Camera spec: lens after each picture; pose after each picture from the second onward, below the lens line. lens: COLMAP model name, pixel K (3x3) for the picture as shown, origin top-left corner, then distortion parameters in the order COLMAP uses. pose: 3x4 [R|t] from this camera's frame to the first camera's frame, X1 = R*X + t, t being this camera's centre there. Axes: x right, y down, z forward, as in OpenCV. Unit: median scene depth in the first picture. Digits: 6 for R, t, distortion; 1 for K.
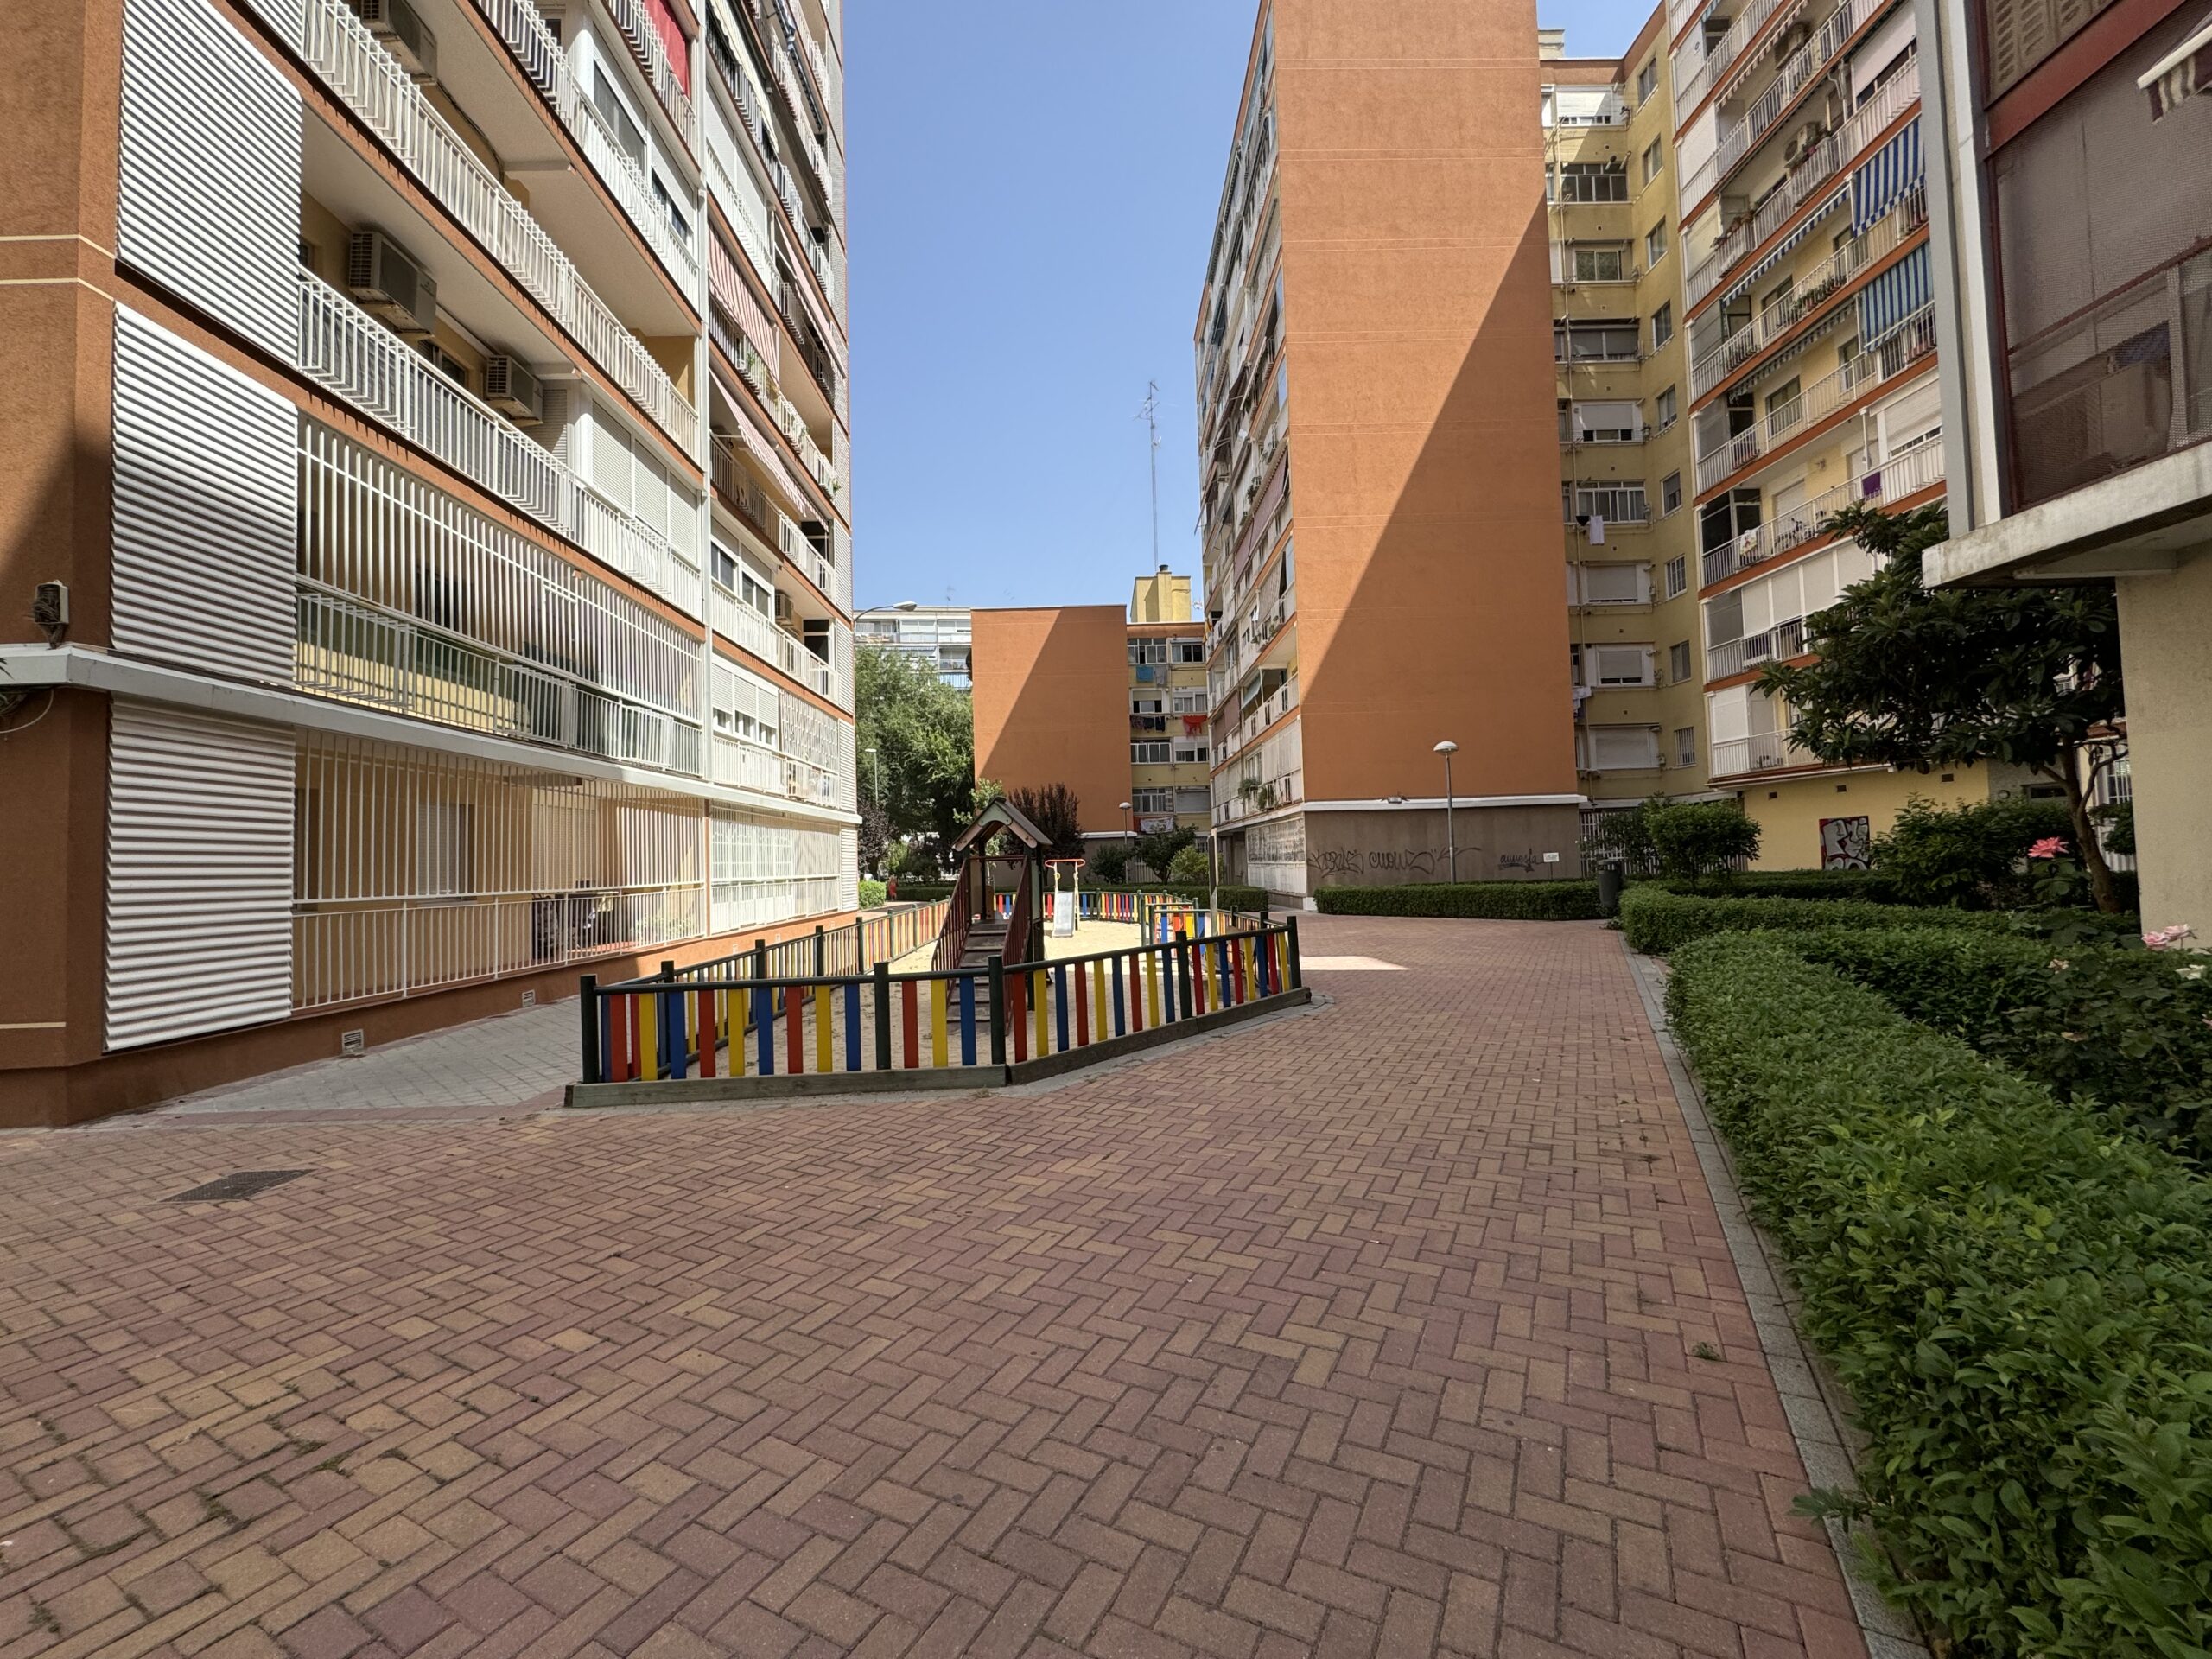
lens RADIAL K [[885.1, 0, 1103.7], [0, 885.1, 830.5], [0, 0, 1]] dist [-0.001634, 0.000554]
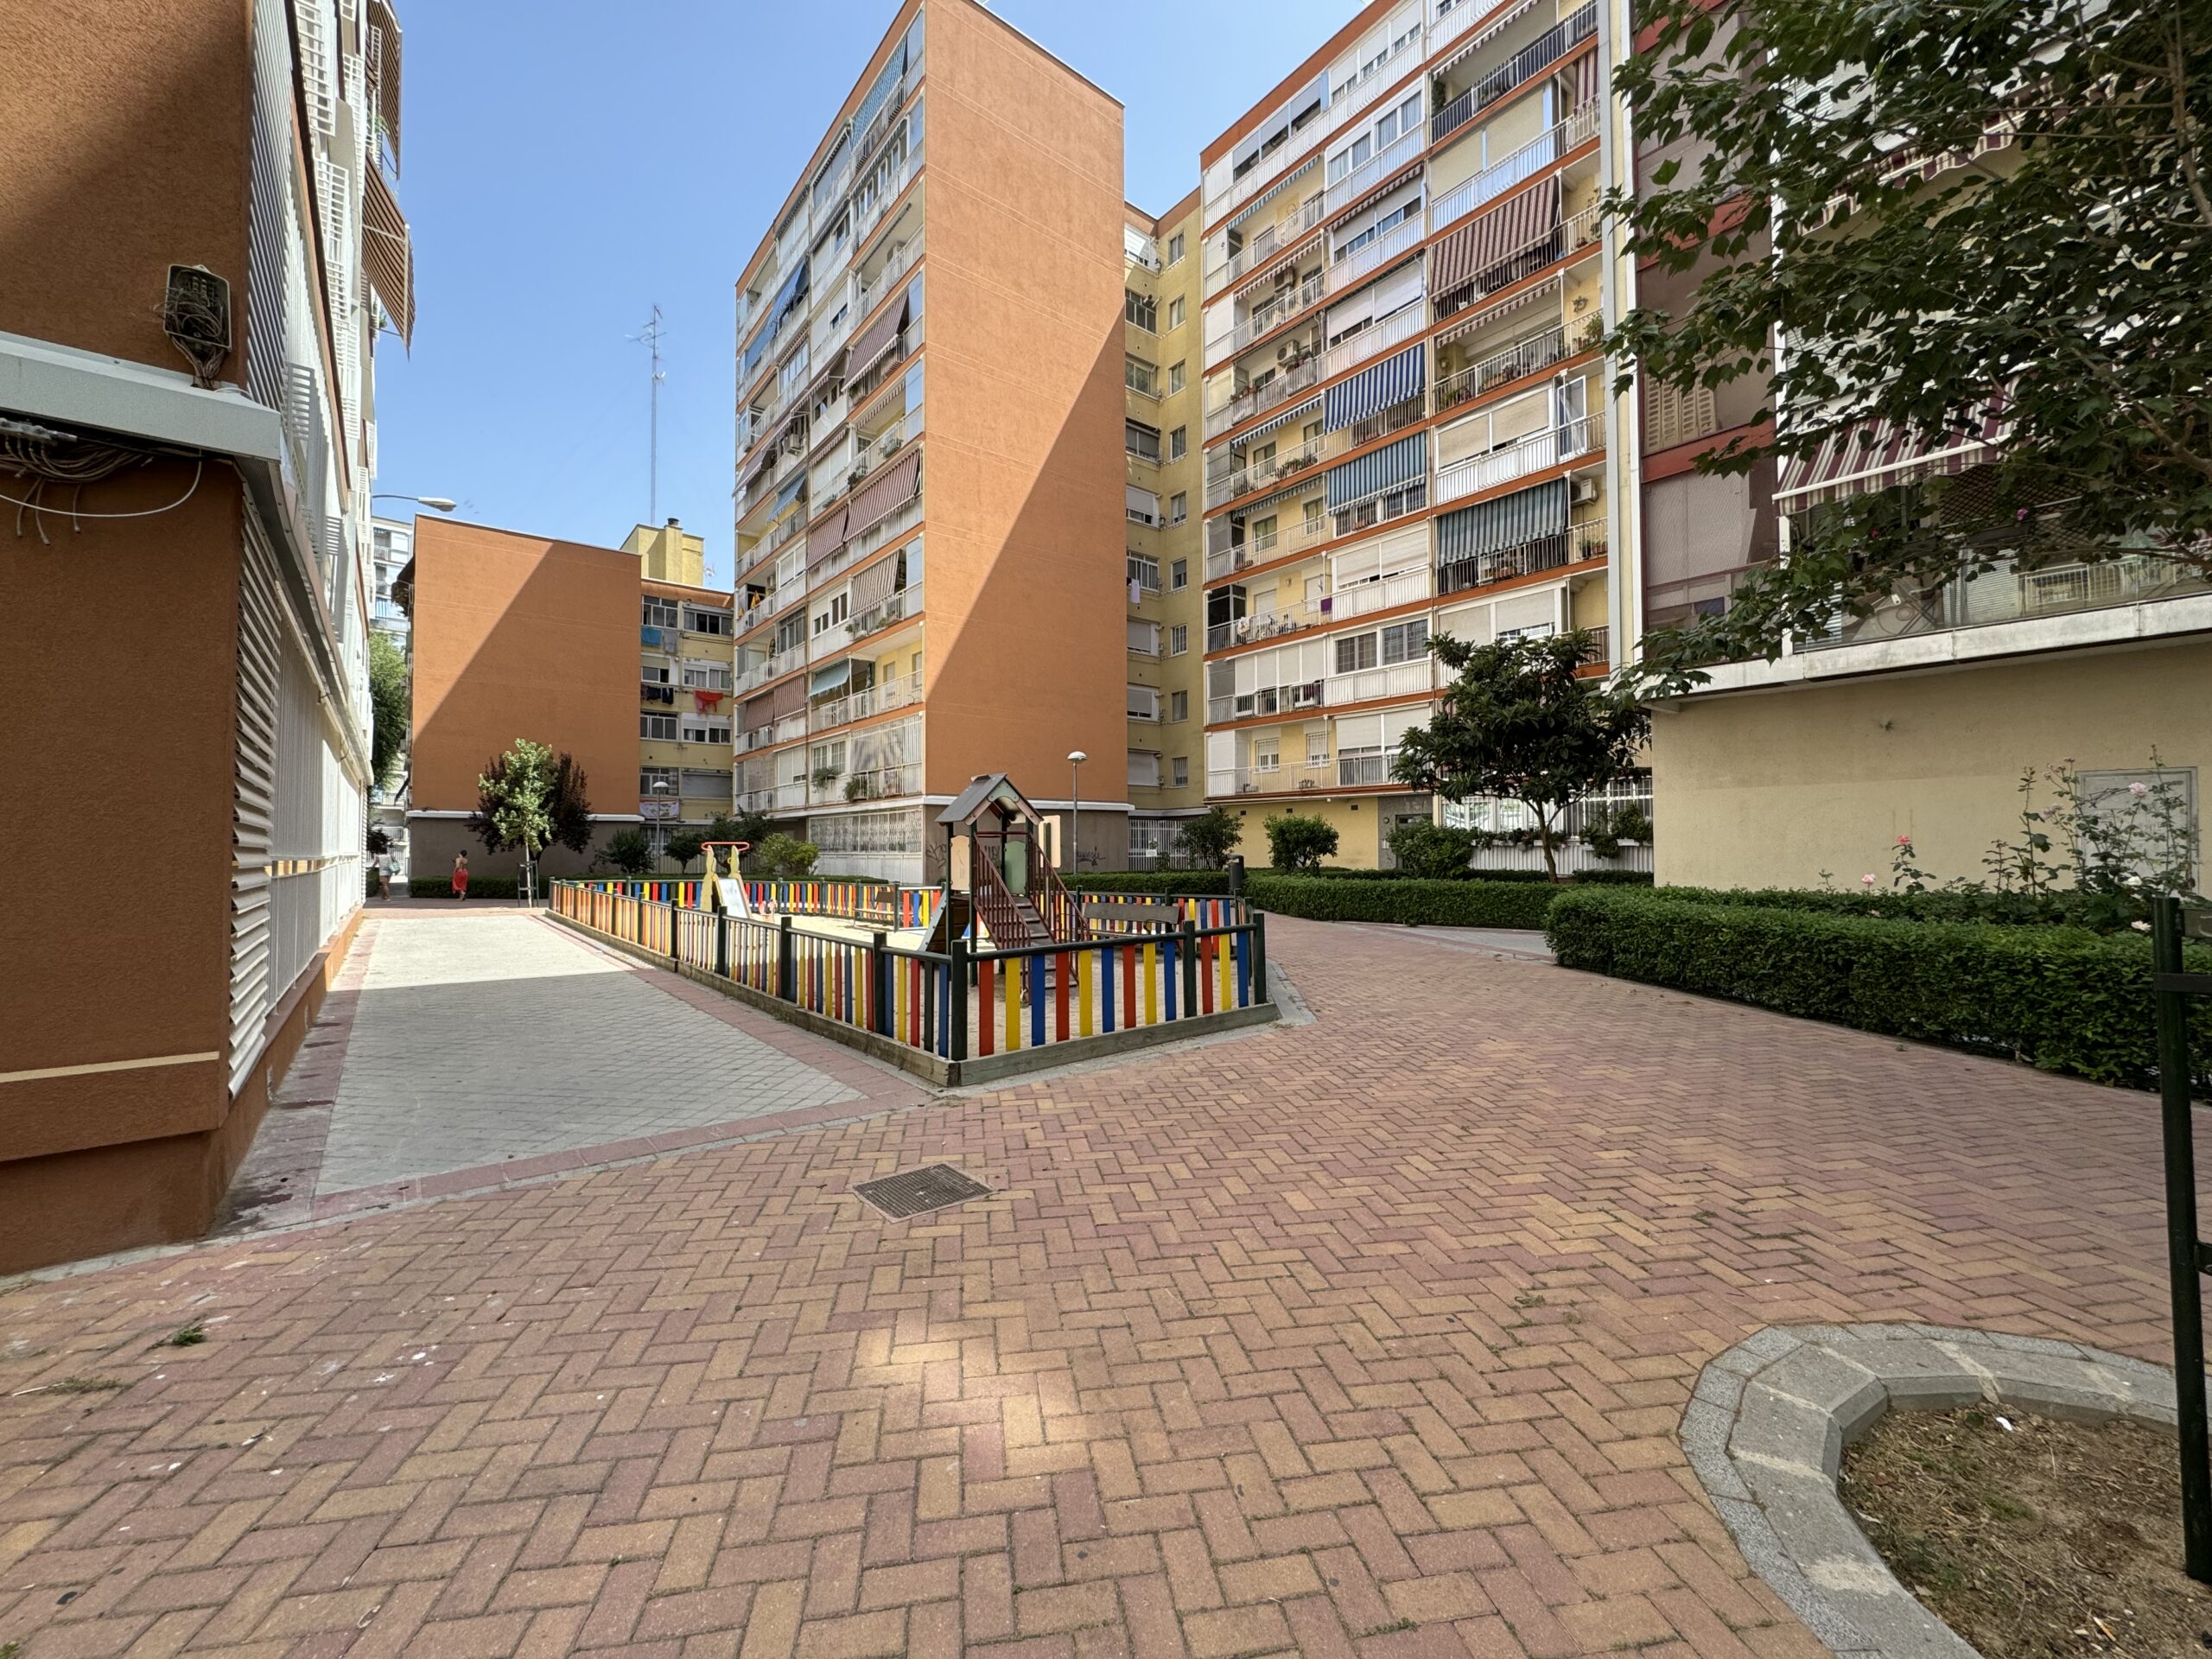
lens RADIAL K [[885.1, 0, 1106.5], [0, 885.1, 833.0], [0, 0, 1]] dist [-0.001634, 0.000554]
pose [[0.787179, 0.039113, 0.615483, -0.247529], [-0.042120, 0.999066, -0.009619, 0.013248], [-0.615285, -0.018352, 0.788091, 0.046656]]
